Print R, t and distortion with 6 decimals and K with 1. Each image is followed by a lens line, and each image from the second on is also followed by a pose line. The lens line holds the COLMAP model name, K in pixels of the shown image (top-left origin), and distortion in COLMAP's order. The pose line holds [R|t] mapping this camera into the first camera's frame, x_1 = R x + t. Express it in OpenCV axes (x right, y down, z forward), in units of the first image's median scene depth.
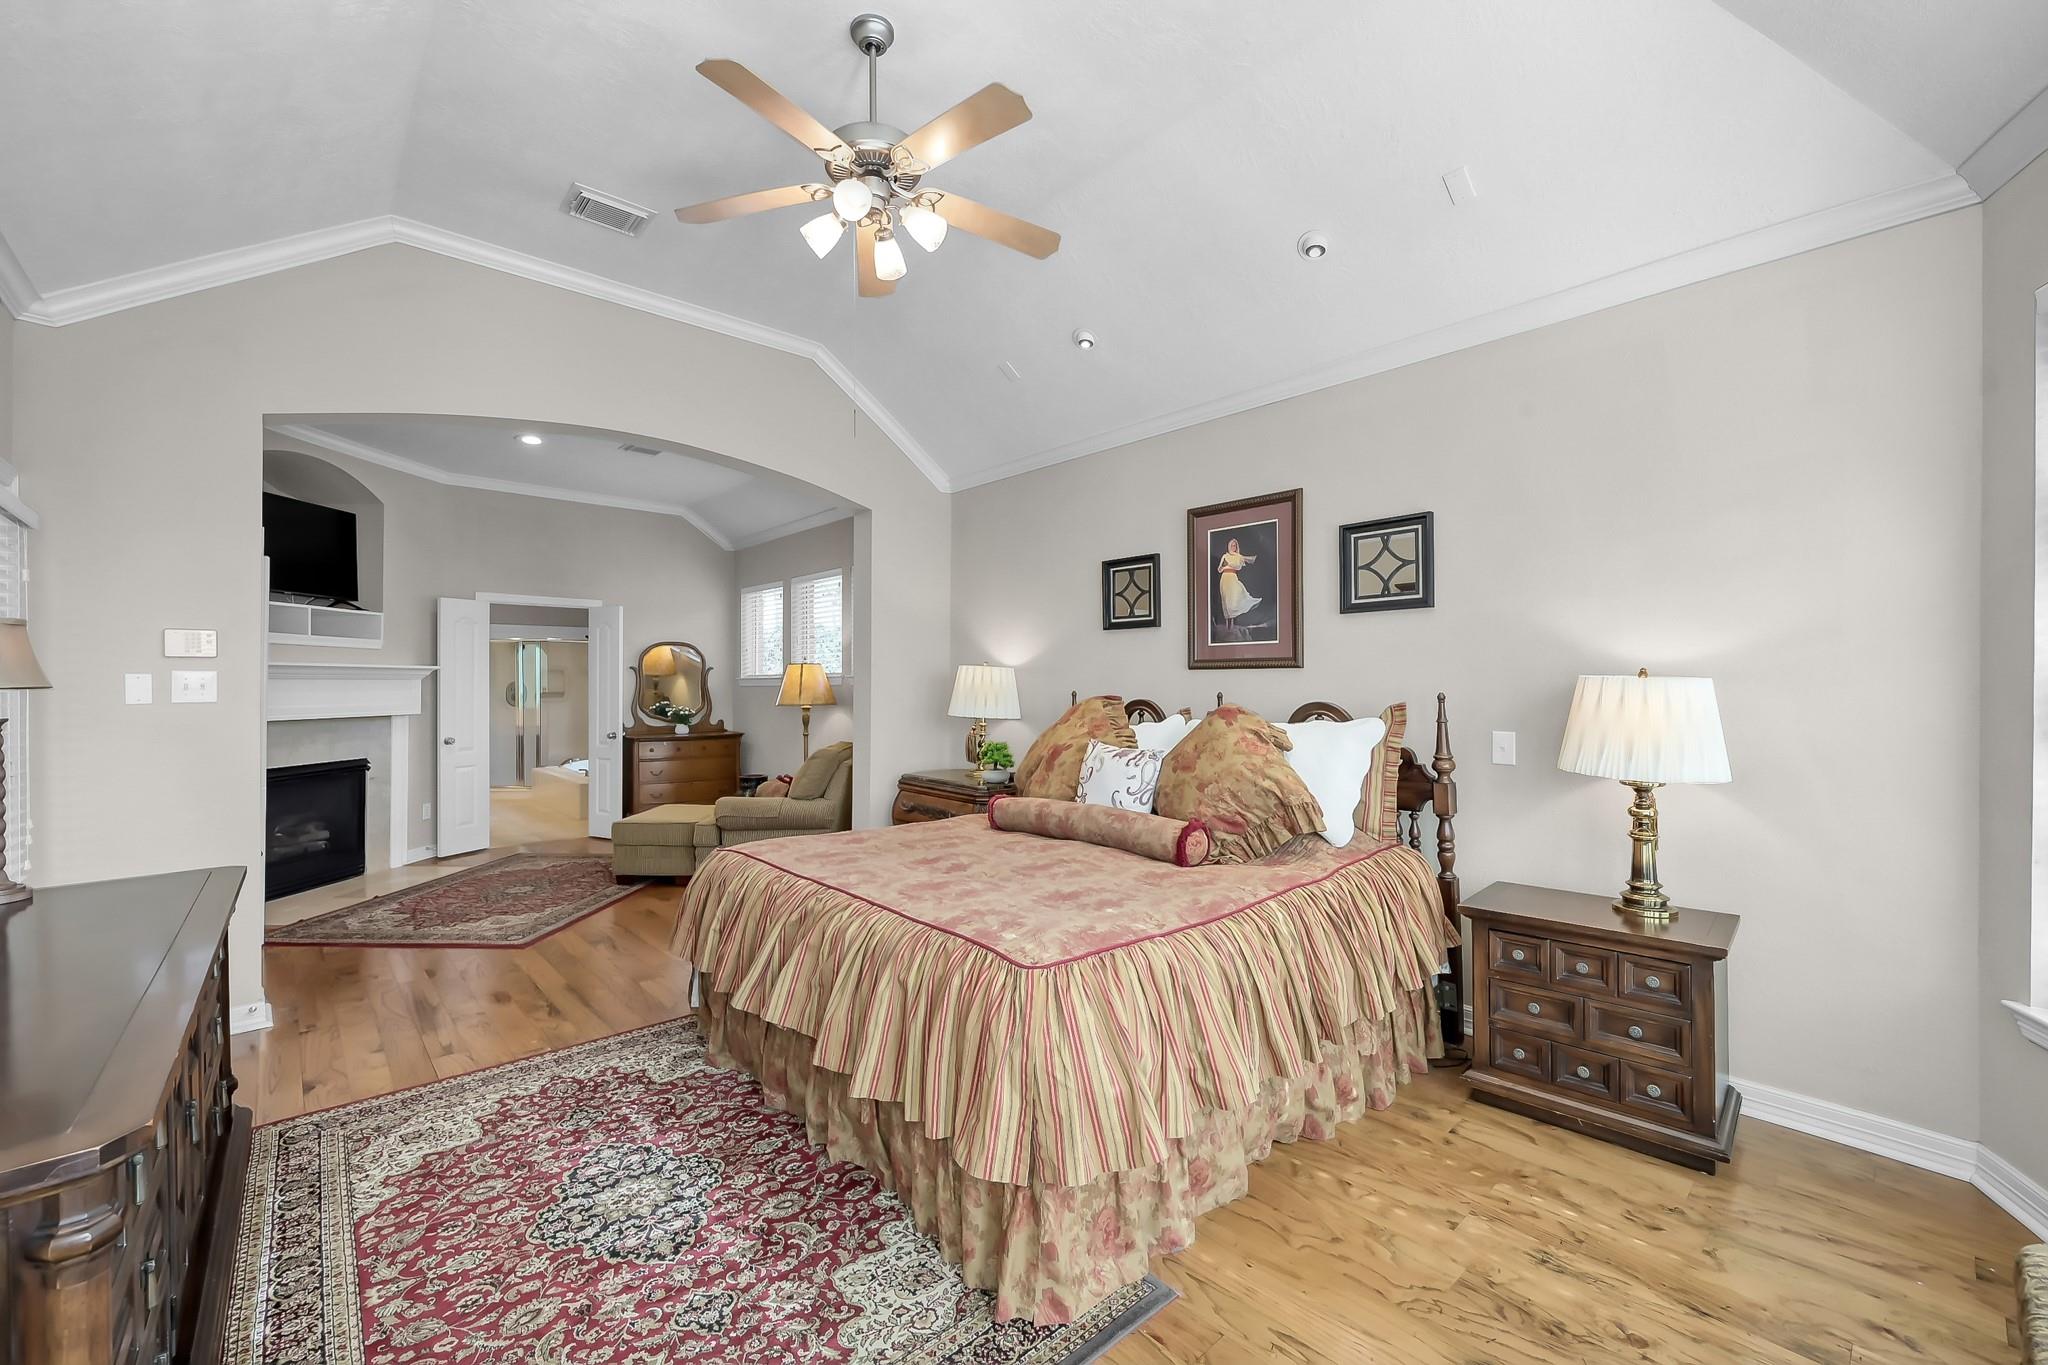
lens RADIAL K [[813.7, 0, 1020.8], [0, 813.7, 687.6], [0, 0, 1]] dist [-0.000024, -0.000191]
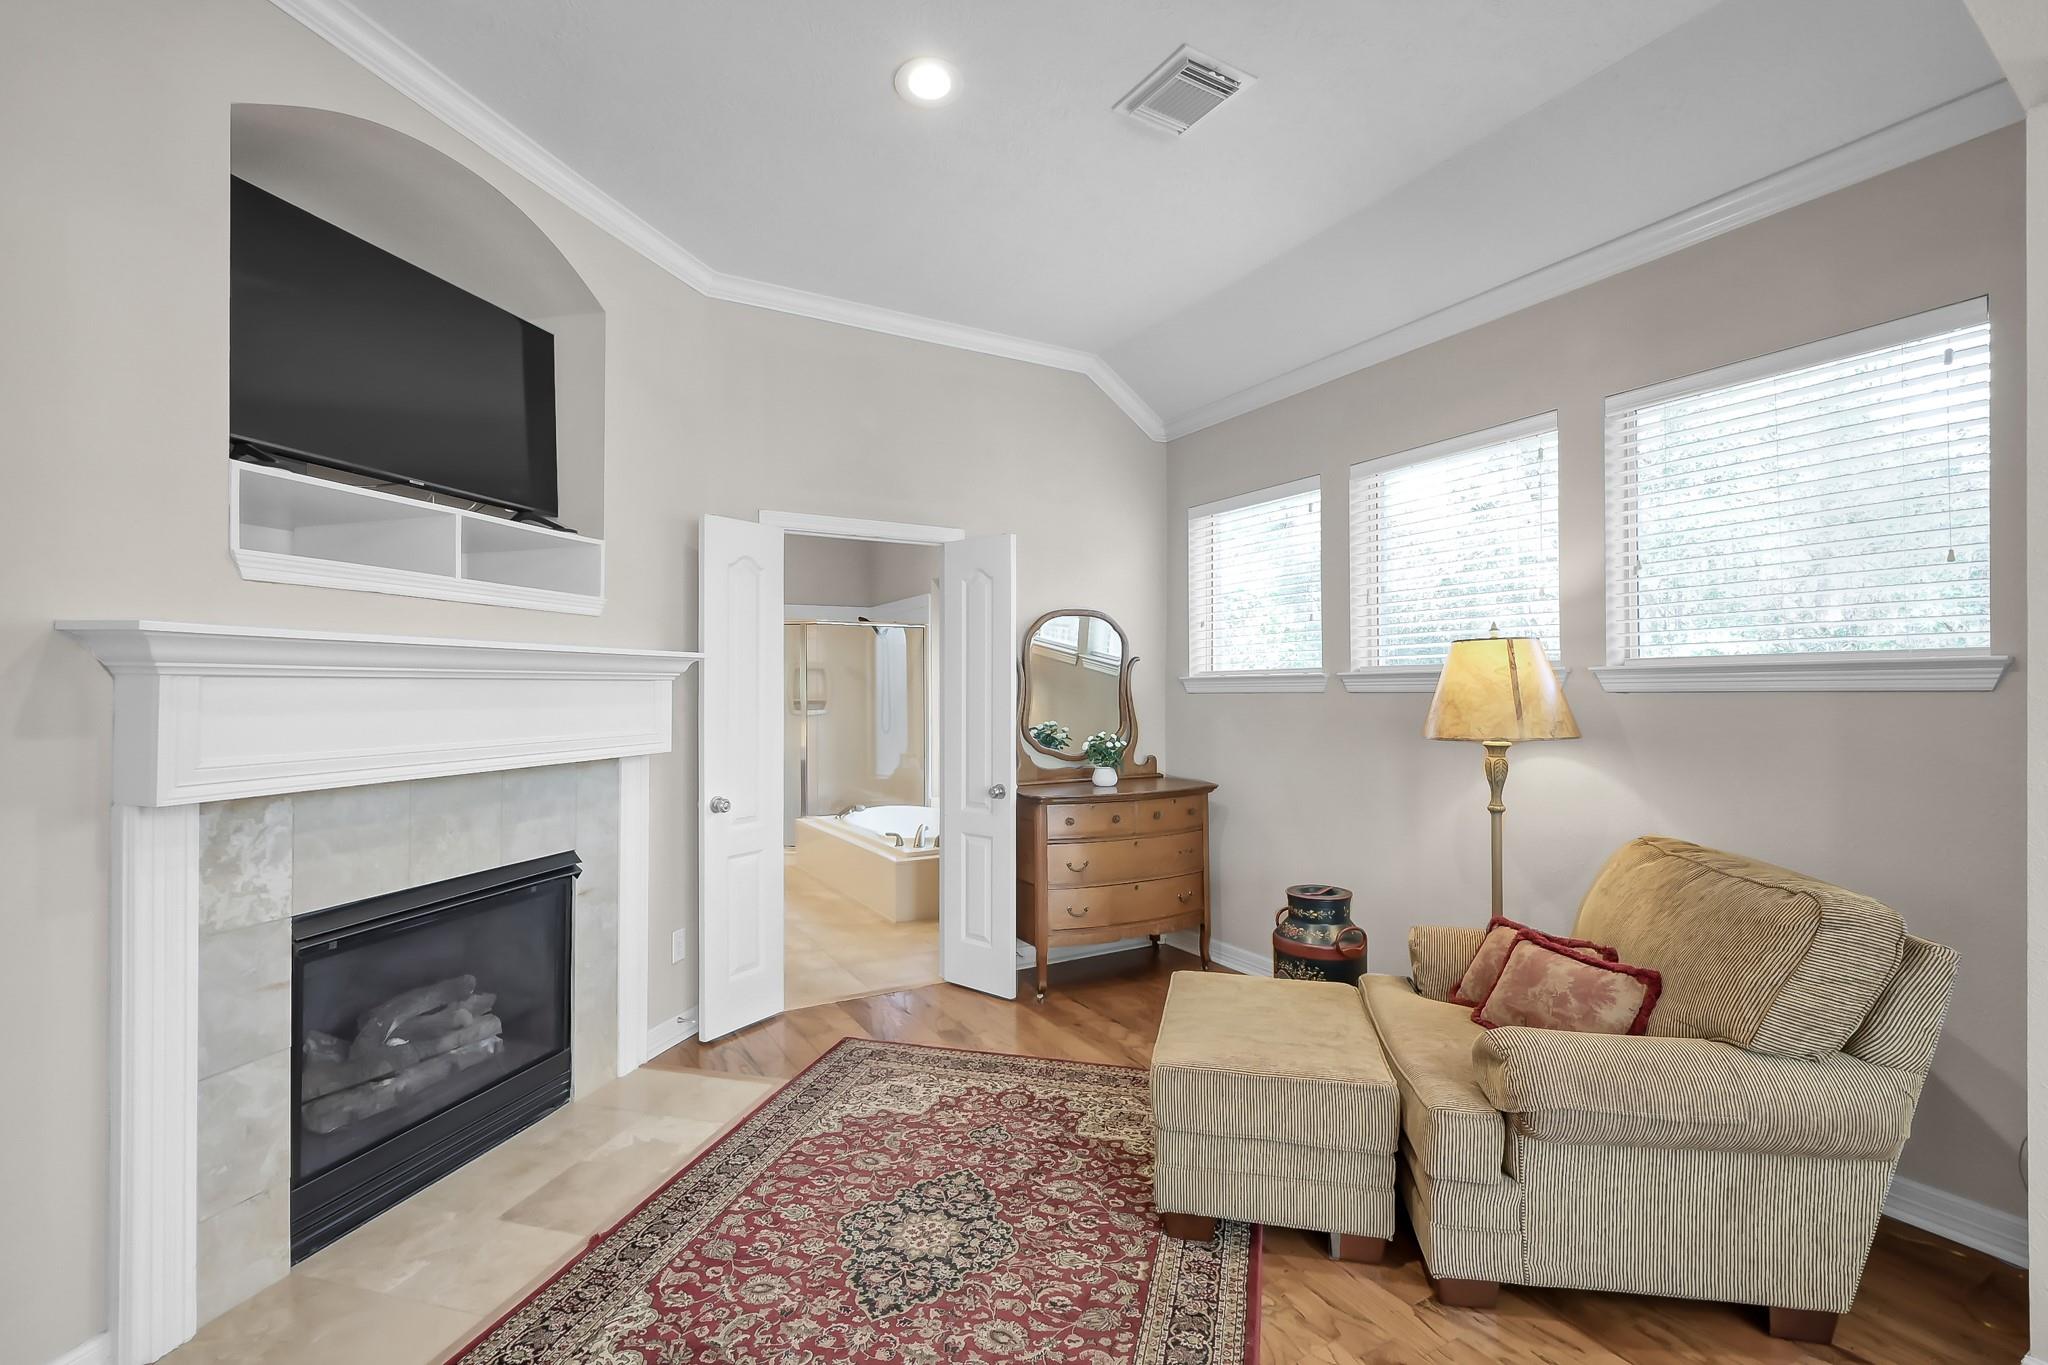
lens RADIAL K [[928.8, 0, 1029.8], [0, 928.8, 686.4], [0, 0, 1]] dist [0.002594, 0.000216]
pose [[0.974359, -0.004508, -0.224953, -0.390968], [0.002777, 0.999964, -0.008010, -0.001796], [0.224981, 0.007180, 0.974337, 0.490684]]
